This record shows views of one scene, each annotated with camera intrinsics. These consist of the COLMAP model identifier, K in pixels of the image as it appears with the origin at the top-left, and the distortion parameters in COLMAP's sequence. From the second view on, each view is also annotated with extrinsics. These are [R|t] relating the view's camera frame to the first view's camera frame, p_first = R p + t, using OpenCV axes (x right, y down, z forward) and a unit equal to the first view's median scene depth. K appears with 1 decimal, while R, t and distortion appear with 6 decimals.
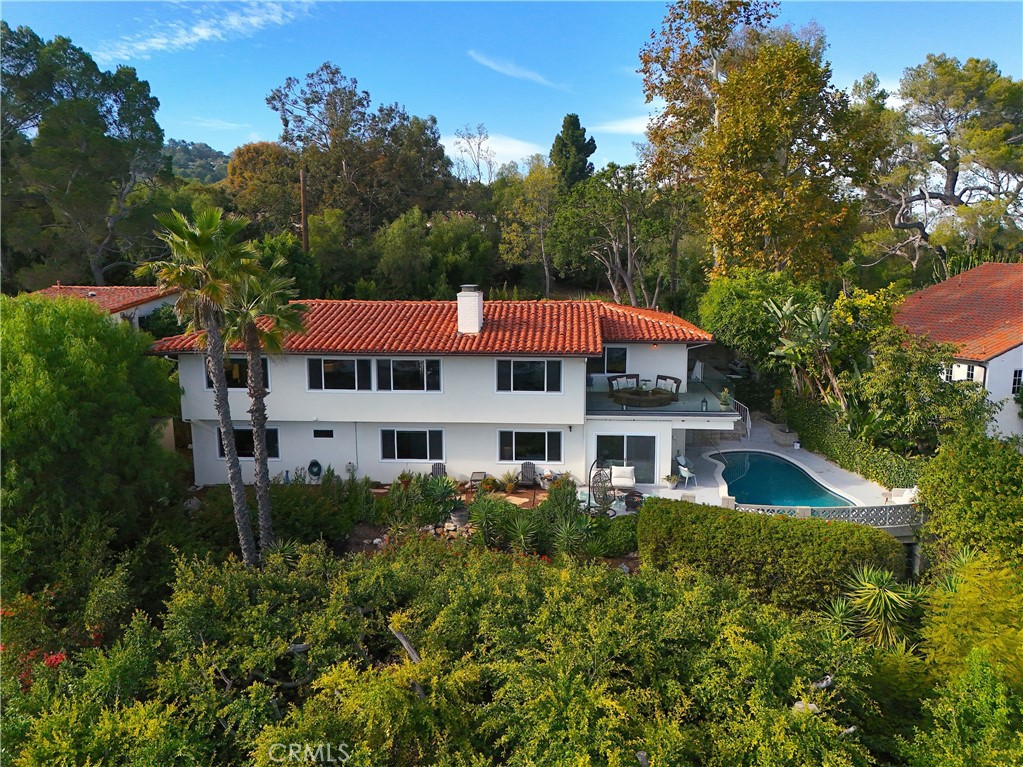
lens RADIAL K [[759.1, 0, 512.2], [0, 759.1, 375.5], [0, 0, 1]] dist [0.086929, -0.089058]
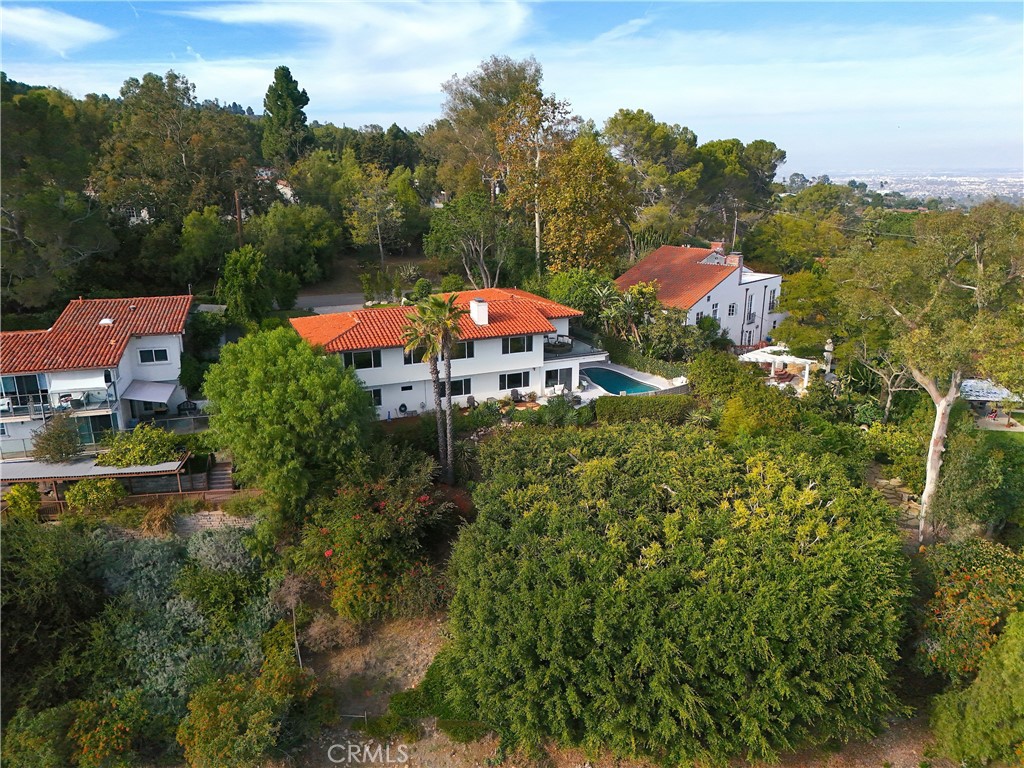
lens RADIAL K [[759.8, 0, 512.7], [0, 759.8, 376.0], [0, 0, 1]] dist [0.086929, -0.089058]
pose [[0.887814, -0.125737, 0.442692, -0.823743], [0.072257, 0.988106, 0.135740, -0.177858], [-0.454494, -0.088525, 0.886340, -0.688475]]
